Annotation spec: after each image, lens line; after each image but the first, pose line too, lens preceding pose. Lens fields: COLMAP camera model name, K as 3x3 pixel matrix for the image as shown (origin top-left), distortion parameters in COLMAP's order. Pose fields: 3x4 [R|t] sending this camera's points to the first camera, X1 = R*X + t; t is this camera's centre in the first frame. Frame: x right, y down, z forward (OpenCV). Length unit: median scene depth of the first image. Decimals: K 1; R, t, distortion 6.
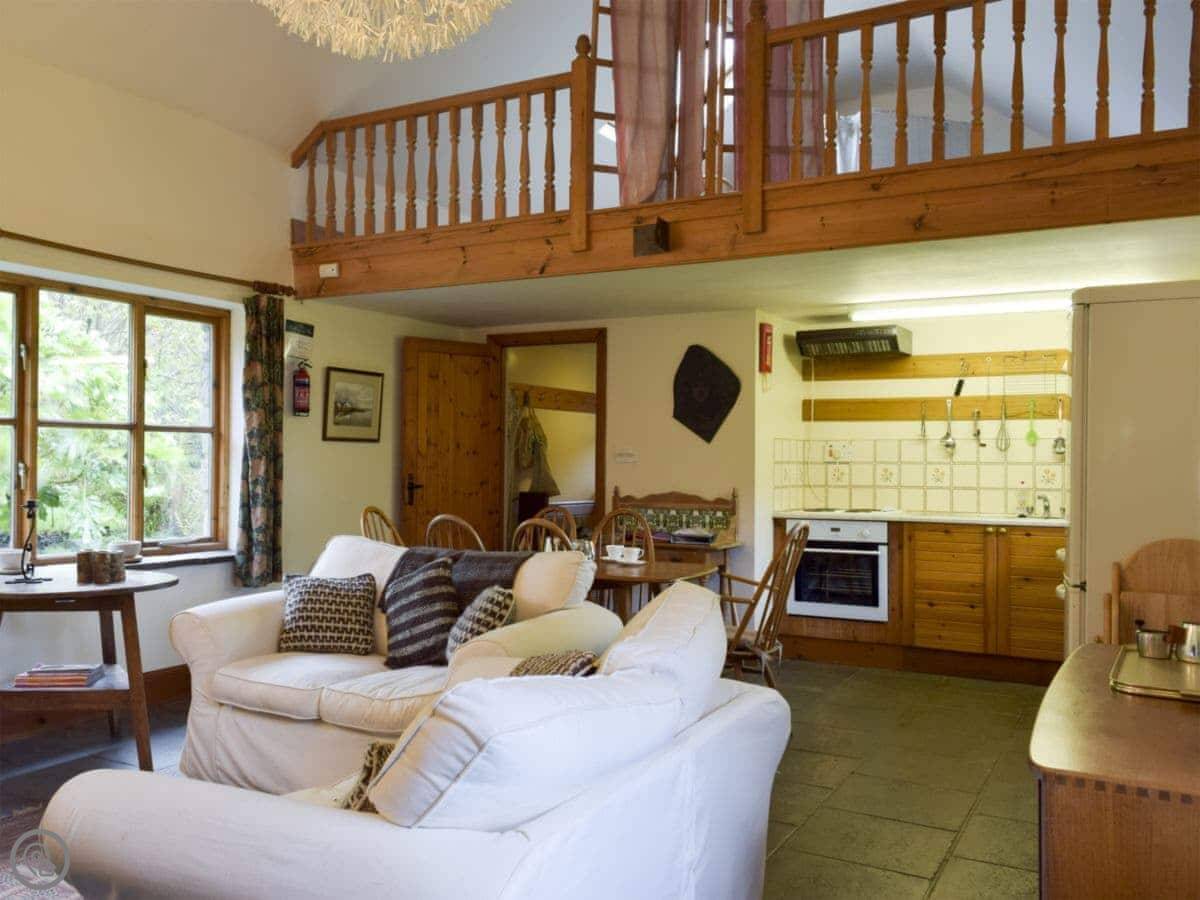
lens RADIAL K [[1067.4, 0, 592.3], [0, 1067.4, 446.7], [0, 0, 1]] dist [0.011094, 0.005098]
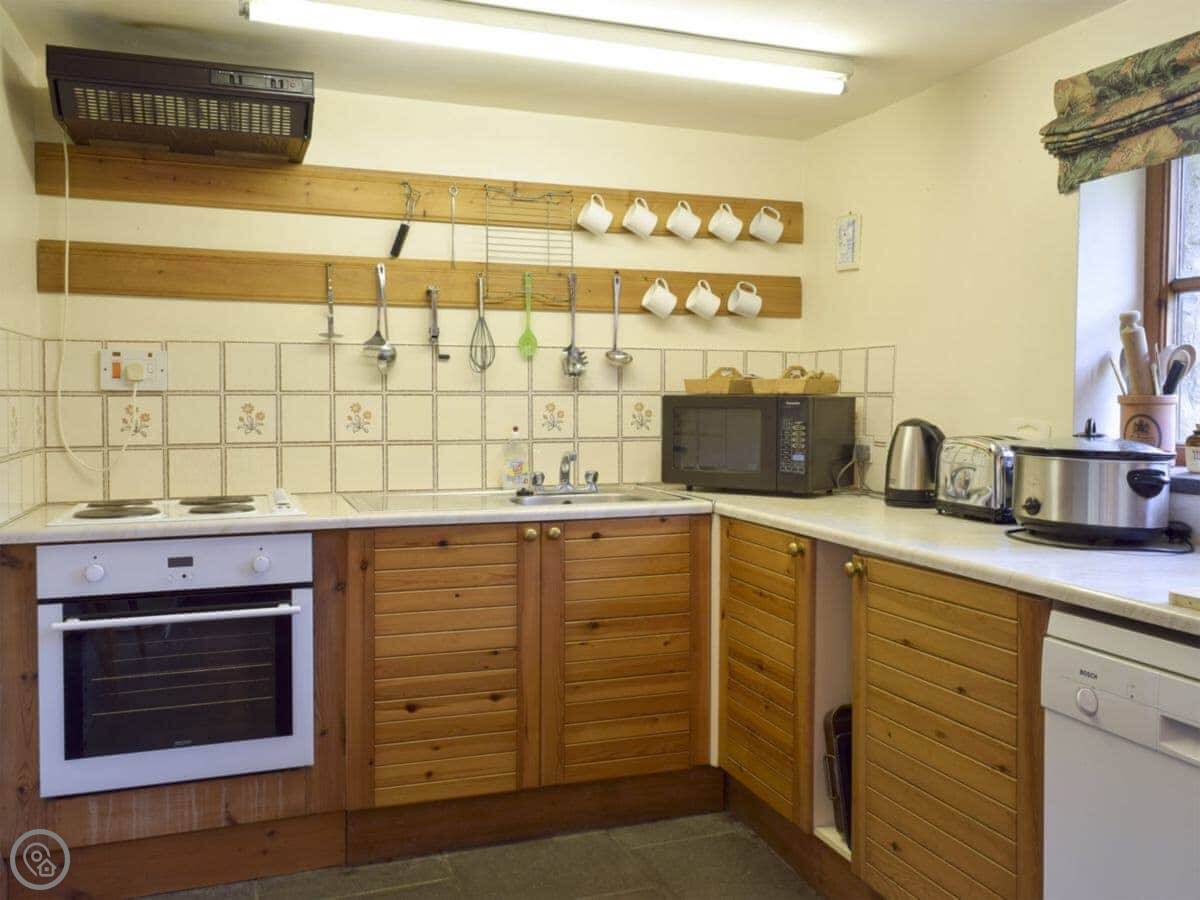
lens RADIAL K [[1052.2, 0, 618.0], [0, 1052.2, 425.3], [0, 0, 1]] dist [0.002374, 0.013714]
pose [[0.671544, -0.026232, 0.740500, 0.047603], [-0.008656, 0.999027, 0.043241, 0.008582], [-0.740914, -0.035448, 0.670664, 0.604235]]
